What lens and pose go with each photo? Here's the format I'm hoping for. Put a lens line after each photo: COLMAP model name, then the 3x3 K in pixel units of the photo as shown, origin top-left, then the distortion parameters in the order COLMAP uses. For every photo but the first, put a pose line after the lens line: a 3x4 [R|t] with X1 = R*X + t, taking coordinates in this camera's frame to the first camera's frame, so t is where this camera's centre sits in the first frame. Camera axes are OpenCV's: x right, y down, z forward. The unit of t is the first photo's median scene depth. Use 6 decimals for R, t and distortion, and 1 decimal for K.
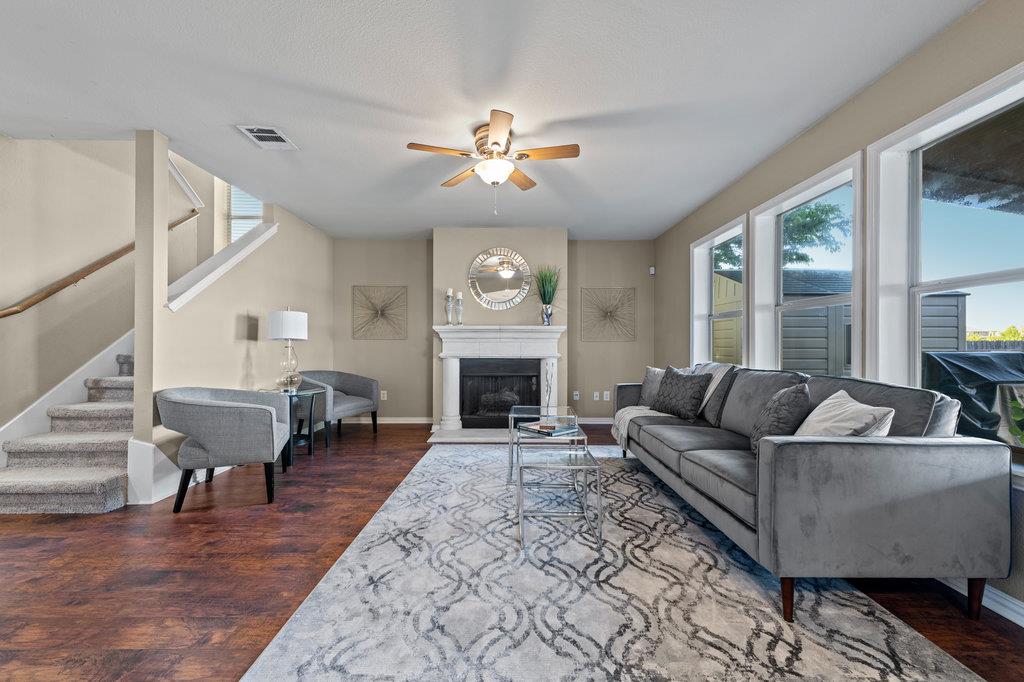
lens RADIAL K [[400.1, 0, 510.8], [0, 400.1, 342.0], [0, 0, 1]] dist [0.001206, -0.001120]
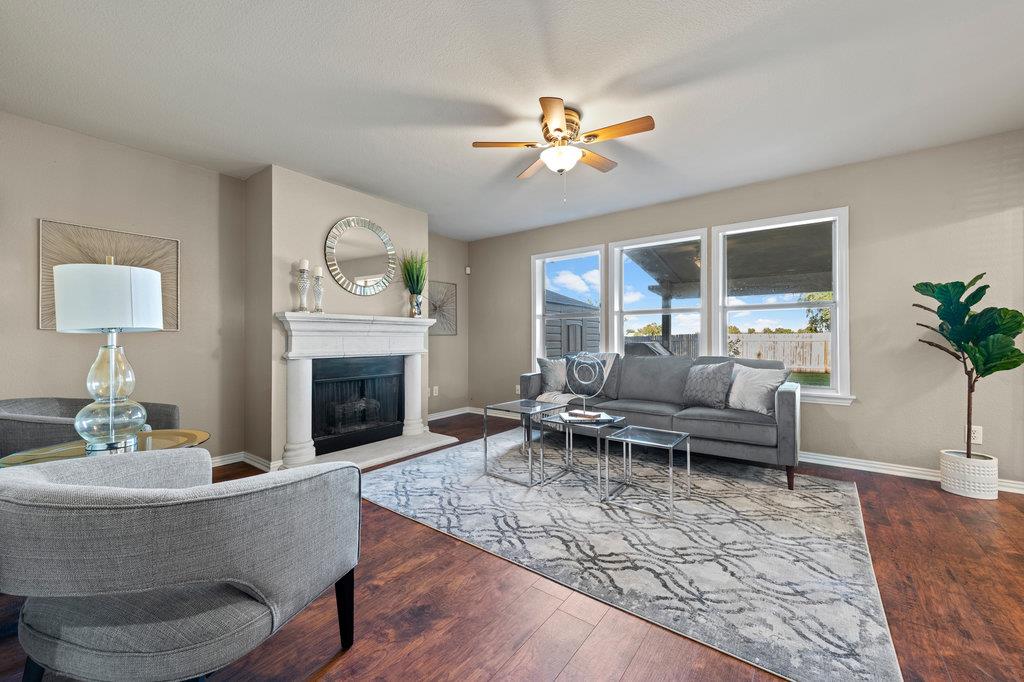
lens RADIAL K [[400.1, 0, 505.0], [0, 400.1, 340.8], [0, 0, 1]] dist [0.001206, -0.001120]
pose [[0.612971, -0.005247, 0.790088, -0.498353], [0.000978, 0.999982, 0.005883, 0.004435], [-0.790105, -0.002833, 0.612965, 0.300660]]
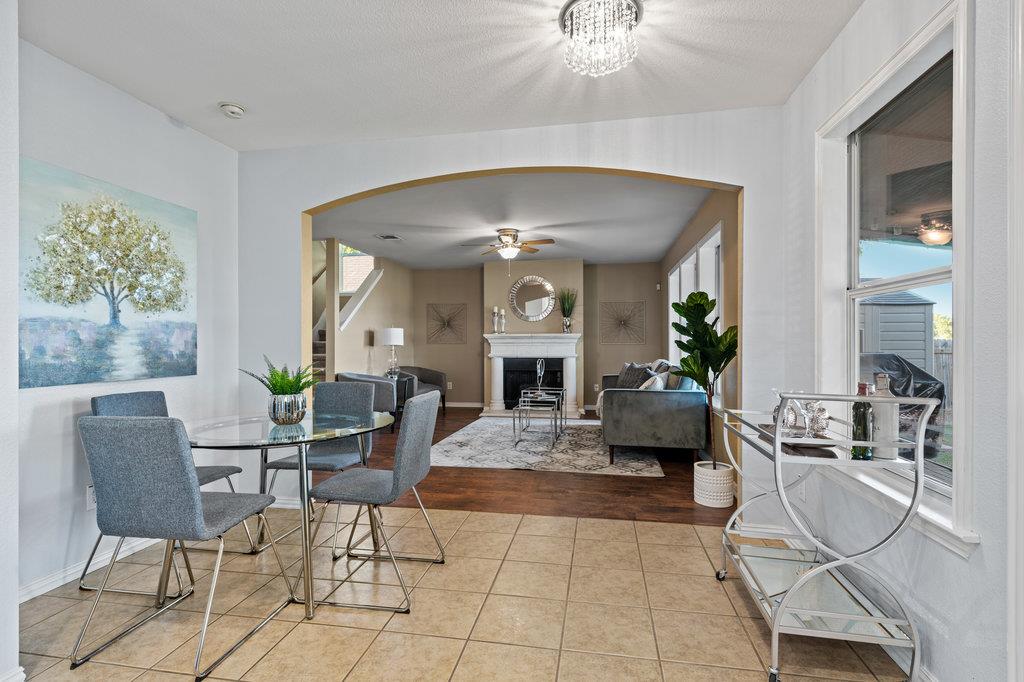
lens RADIAL K [[499.2, 0, 507.8], [0, 499.2, 342.1], [0, 0, 1]] dist [0.002284, 0.000396]
pose [[0.981858, -0.005383, -0.189540, 0.216265], [0.005662, 0.999984, 0.000929, -0.014870], [0.189531, -0.001986, 0.981873, -0.682647]]
